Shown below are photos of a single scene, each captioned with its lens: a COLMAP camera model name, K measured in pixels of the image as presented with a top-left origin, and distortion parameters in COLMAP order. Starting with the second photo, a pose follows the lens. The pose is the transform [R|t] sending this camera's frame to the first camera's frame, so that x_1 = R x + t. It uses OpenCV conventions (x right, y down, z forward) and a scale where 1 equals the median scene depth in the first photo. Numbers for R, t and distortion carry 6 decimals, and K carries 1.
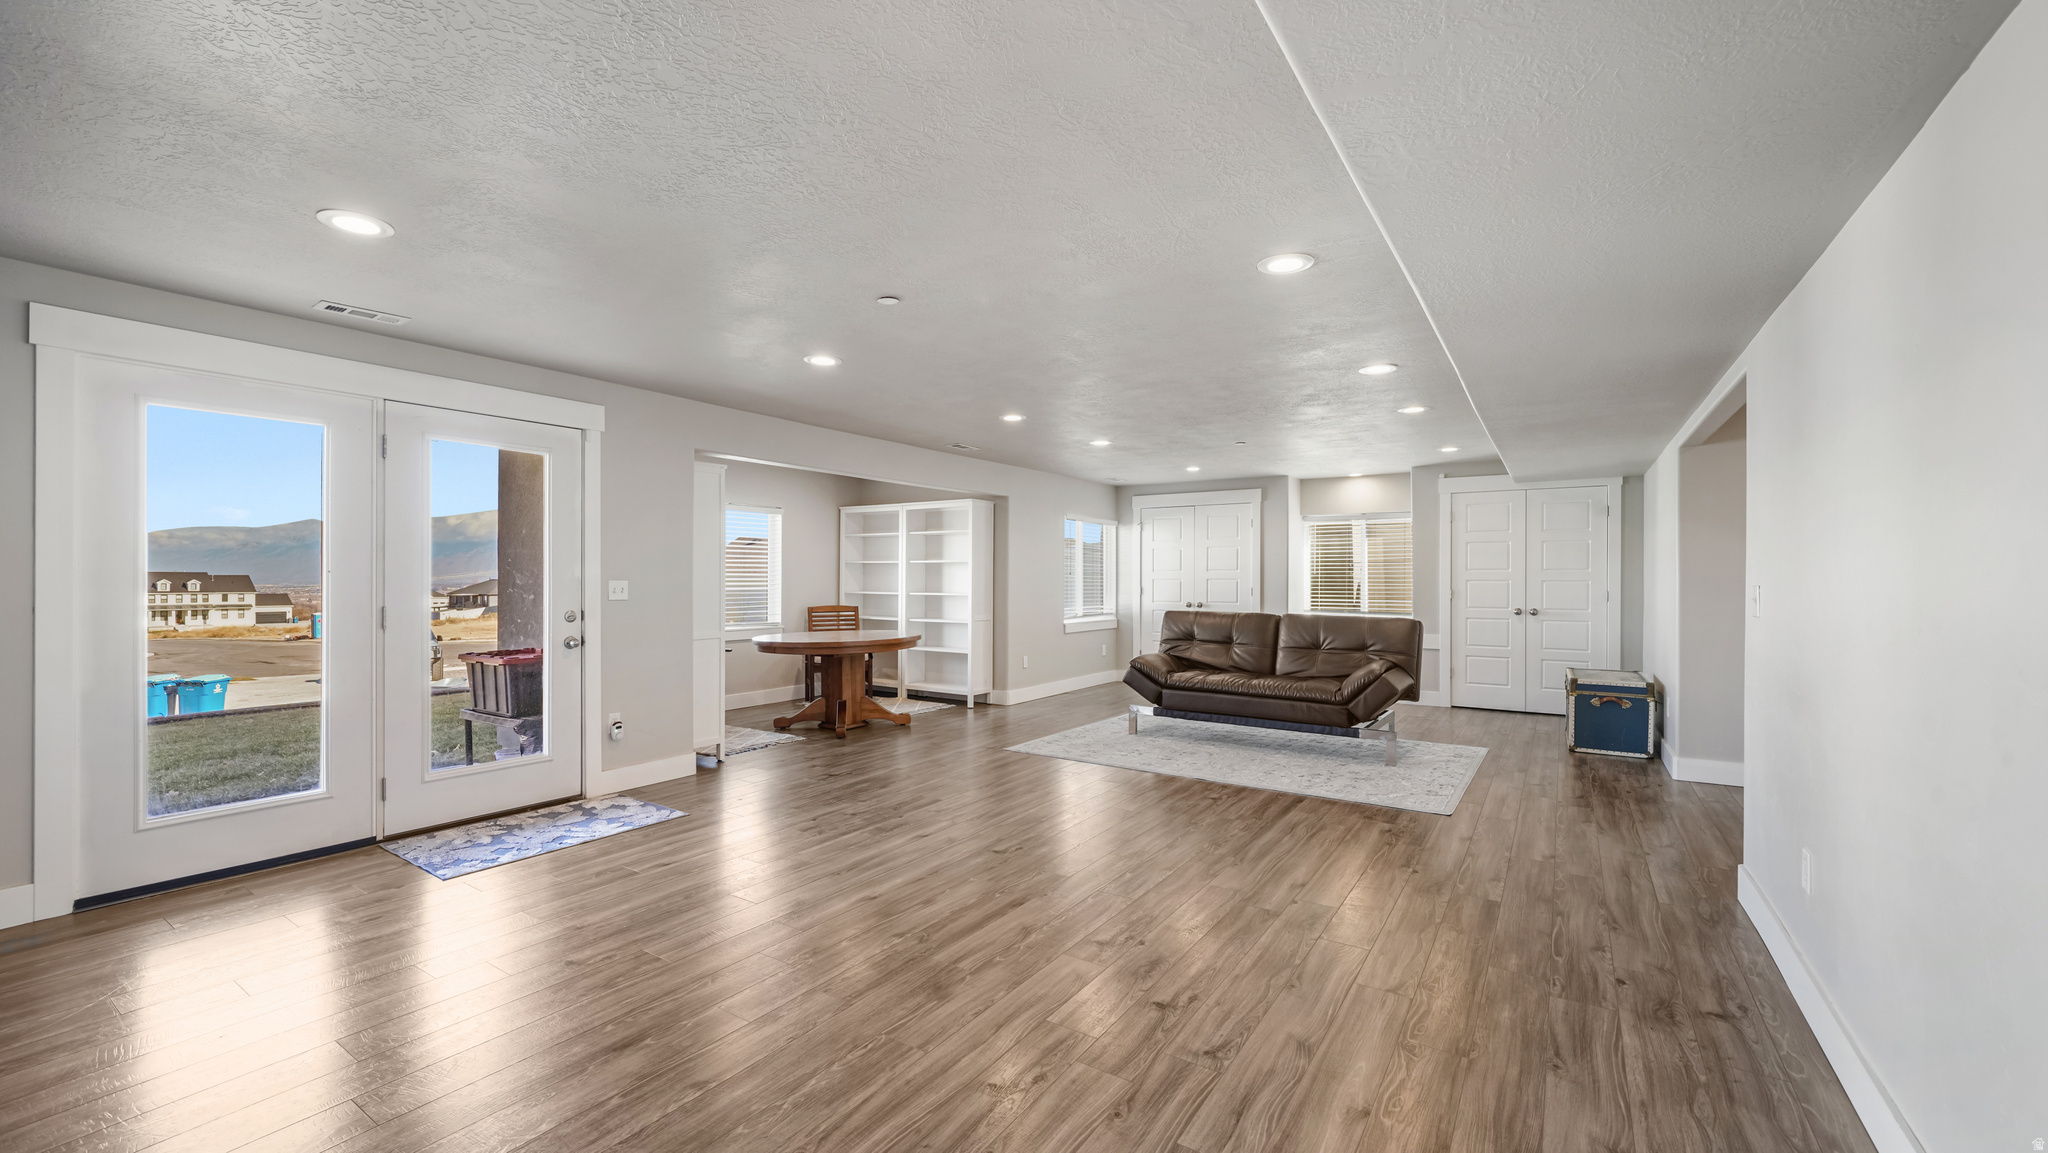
lens RADIAL K [[849.8, 0, 1024.0], [0, 849.8, 576.5], [0, 0, 1]] dist [-0.004877, -0.000310]
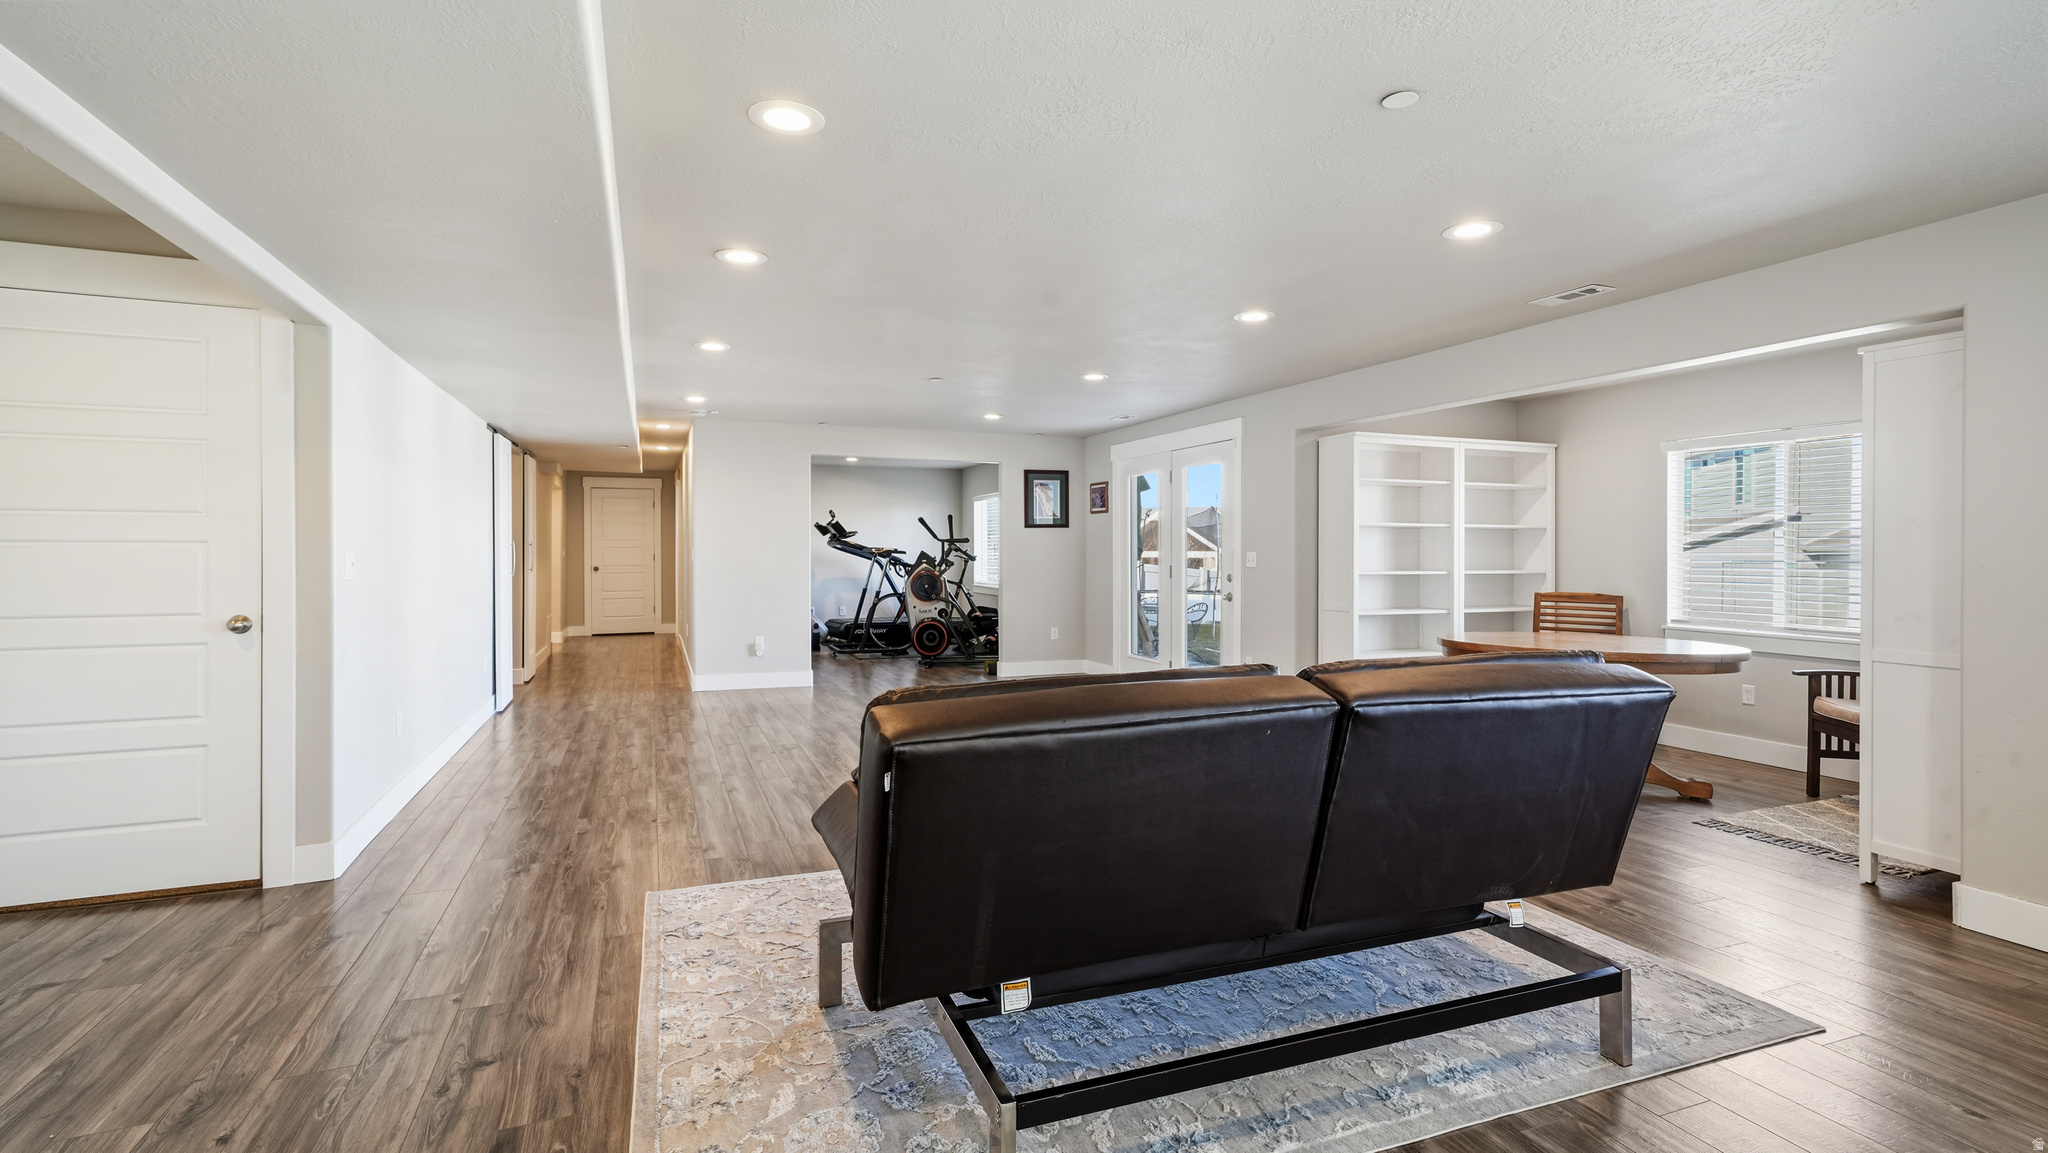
lens RADIAL K [[962.9, 0, 1024.0], [0, 962.9, 576.5], [0, 0, 1]] dist [-0.000326, 0.000106]
pose [[-0.595500, 0.018106, -0.803151, 0.902130], [-0.000646, 0.999735, 0.023017, 0.008834], [0.803355, 0.014225, -0.595330, 1.636196]]
